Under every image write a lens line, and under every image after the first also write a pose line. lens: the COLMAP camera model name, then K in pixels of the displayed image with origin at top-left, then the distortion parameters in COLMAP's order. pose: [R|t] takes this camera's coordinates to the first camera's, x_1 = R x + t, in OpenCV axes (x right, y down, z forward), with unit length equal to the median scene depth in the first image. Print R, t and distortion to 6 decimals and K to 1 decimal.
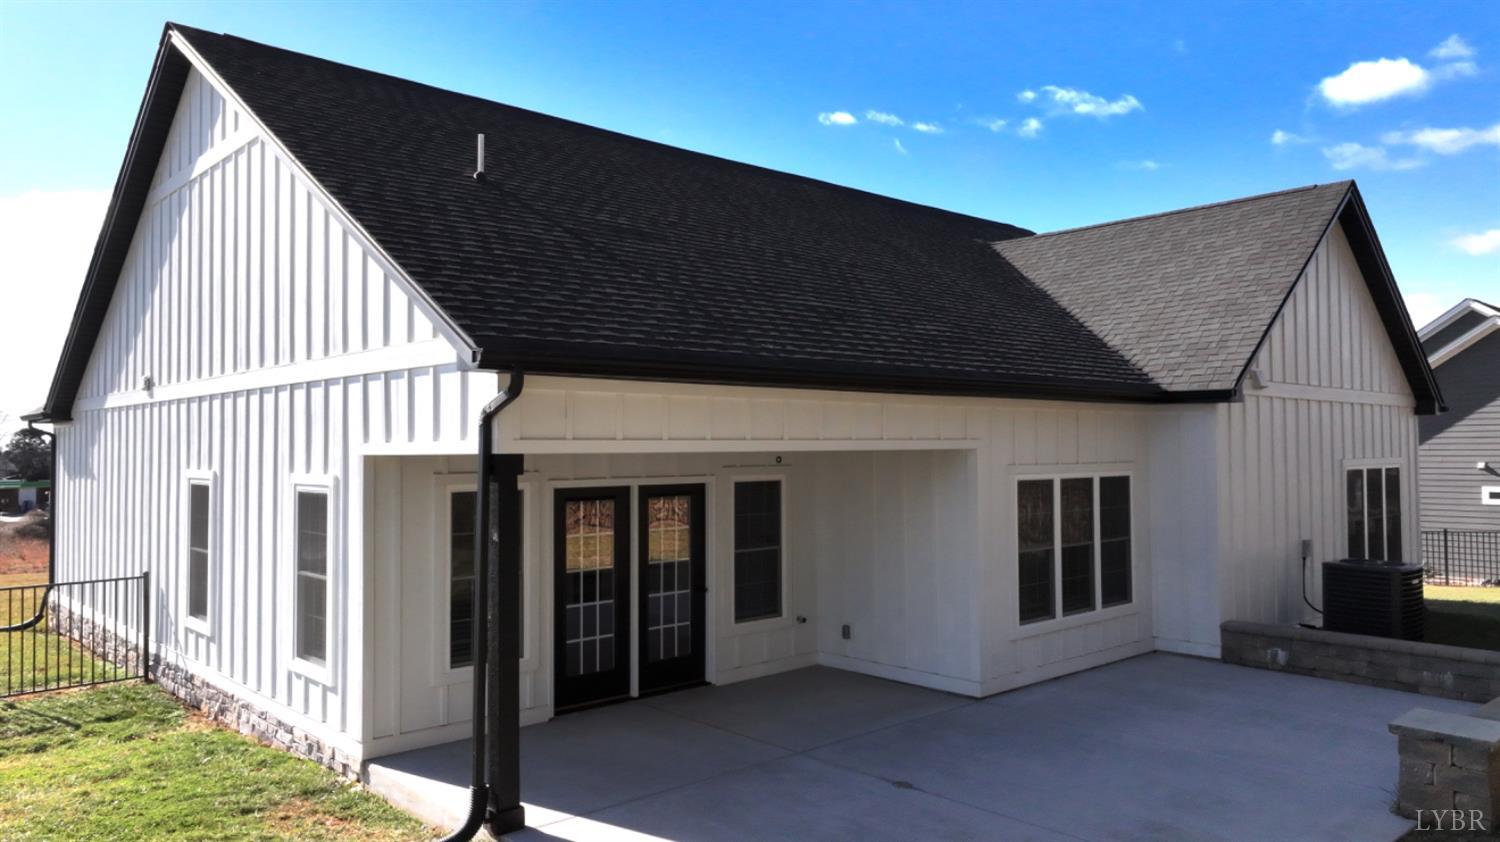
lens RADIAL K [[1058.0, 0, 758.0], [0, 1058.0, 413.6], [0, 0, 1]] dist [0.006192, 0.008908]
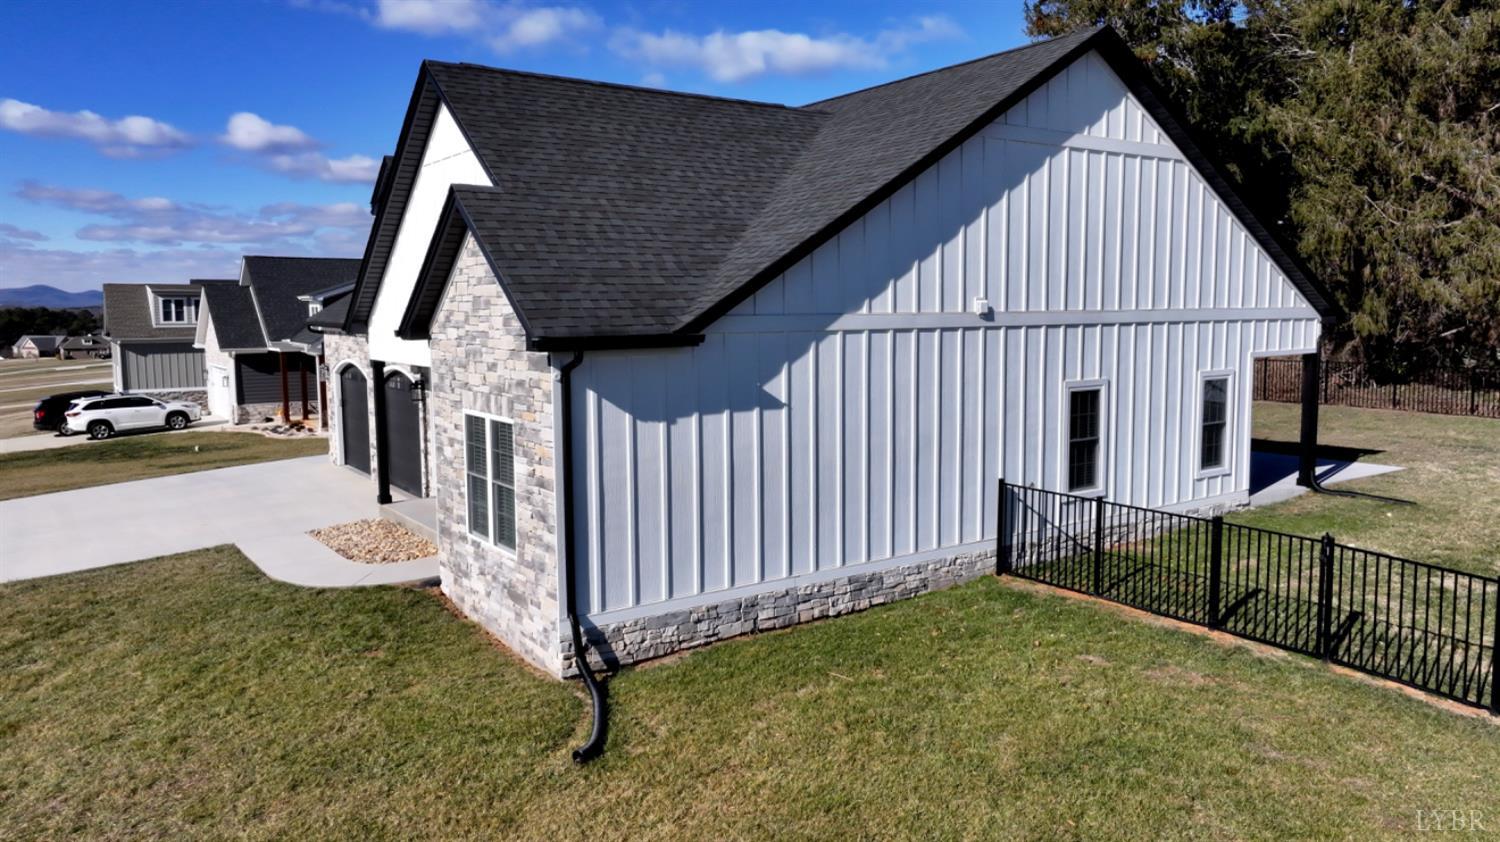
lens RADIAL K [[1058.0, 0, 758.0], [0, 1058.0, 413.6], [0, 0, 1]] dist [0.006192, 0.008908]
pose [[0.131063, -0.097002, 0.986617, -1.886532], [-0.021503, 0.994689, 0.100652, -0.027274], [-0.991141, -0.034407, 0.128281, 1.232567]]
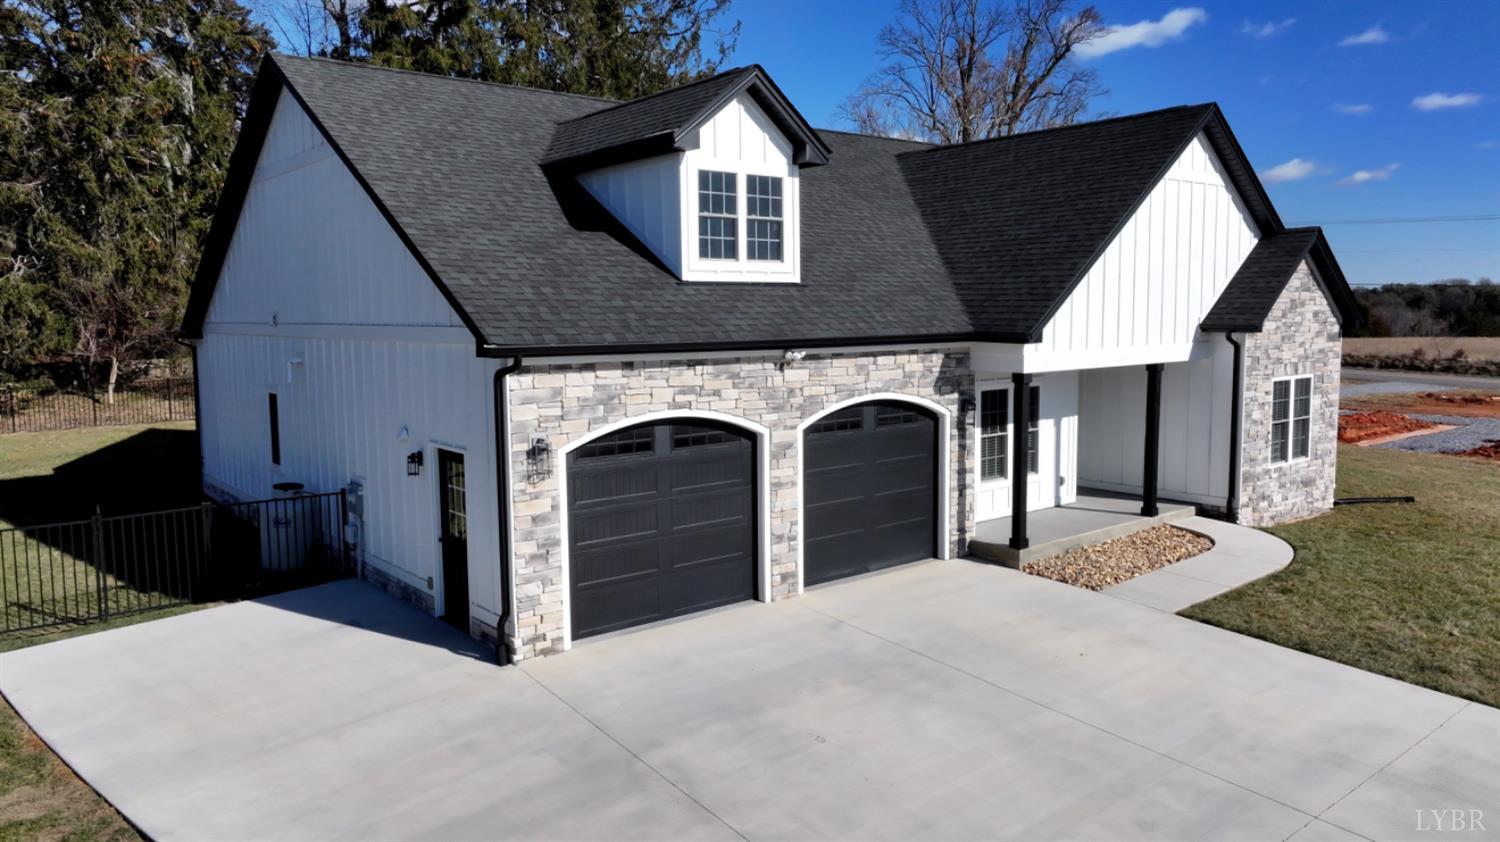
lens RADIAL K [[1058.0, 0, 758.0], [0, 1058.0, 413.6], [0, 0, 1]] dist [0.006192, 0.008908]
pose [[-0.998399, 0.008181, 0.055963, -0.175698], [0.012160, 0.997392, 0.071144, 0.016533], [-0.055235, 0.071710, -0.995895, 3.270271]]
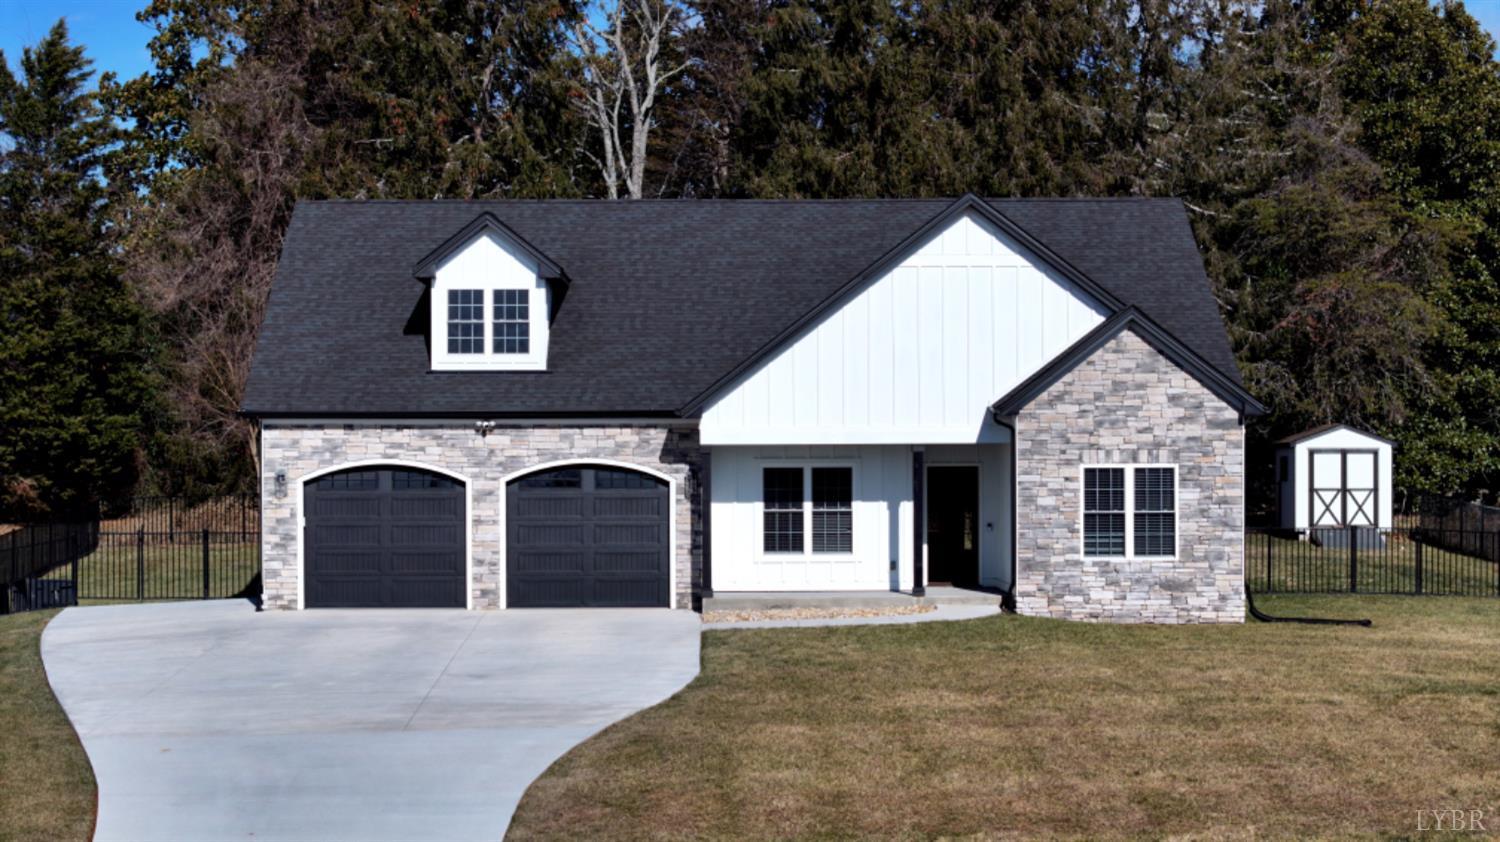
lens RADIAL K [[3005.1, 0, 748.7], [0, 3005.1, 477.9], [0, 0, 1]] dist [-0.228832, 1.394269]
pose [[-0.748114, 0.002488, 0.663566, -3.255720], [-0.011565, 0.999792, -0.016786, 0.178490], [-0.663470, -0.020232, -0.747929, 5.091617]]
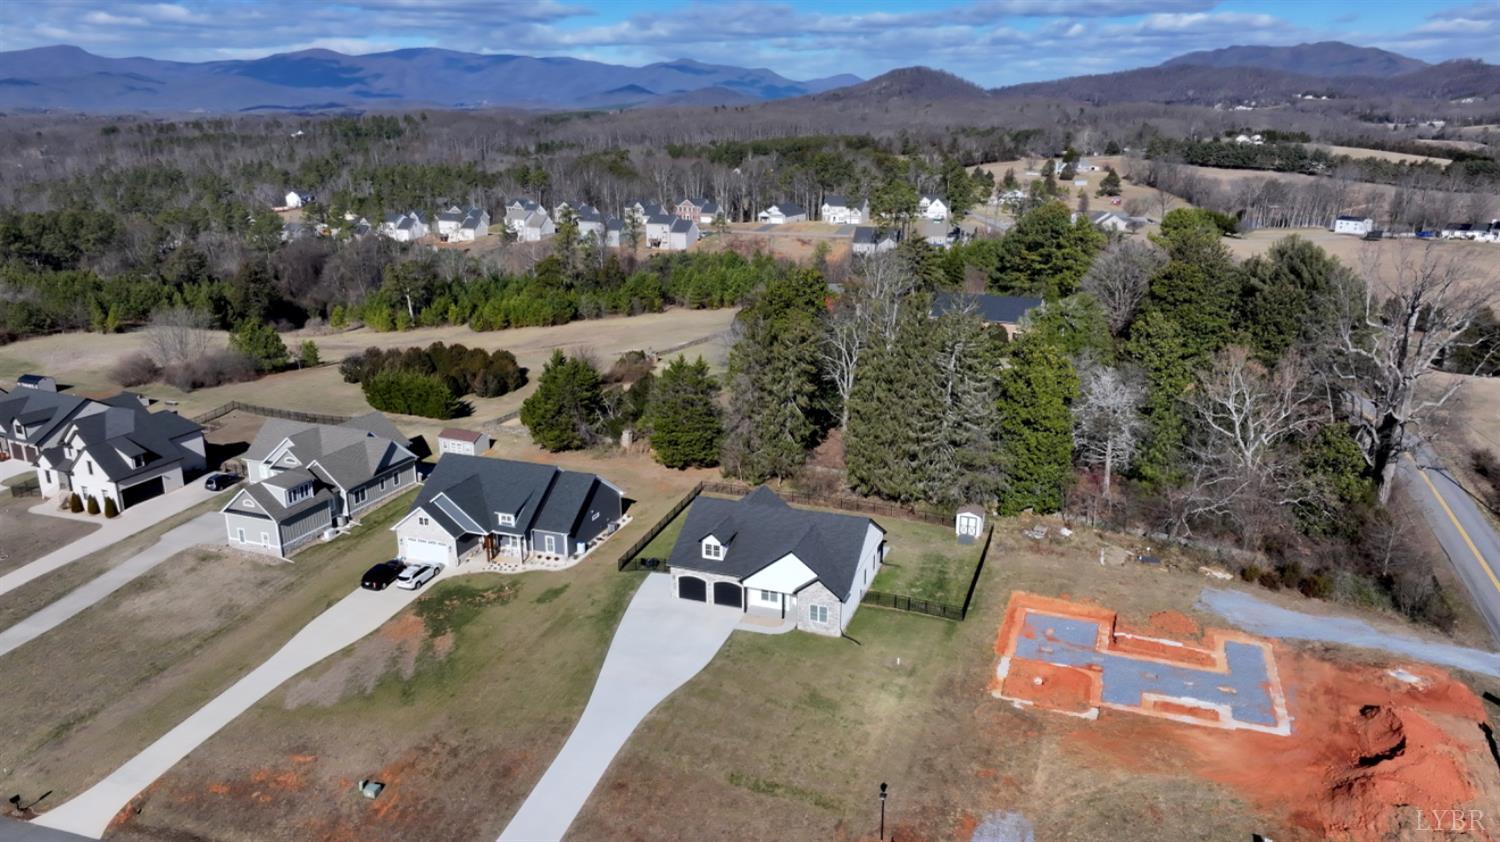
lens RADIAL K [[1058.0, 0, 758.0], [0, 1058.0, 413.6], [0, 0, 1]] dist [0.006192, 0.008908]
pose [[-0.458662, -0.243436, 0.854616, -6.836710], [-0.020992, 0.964443, 0.263454, -3.228243], [-0.888363, 0.102897, -0.447464, 5.267901]]
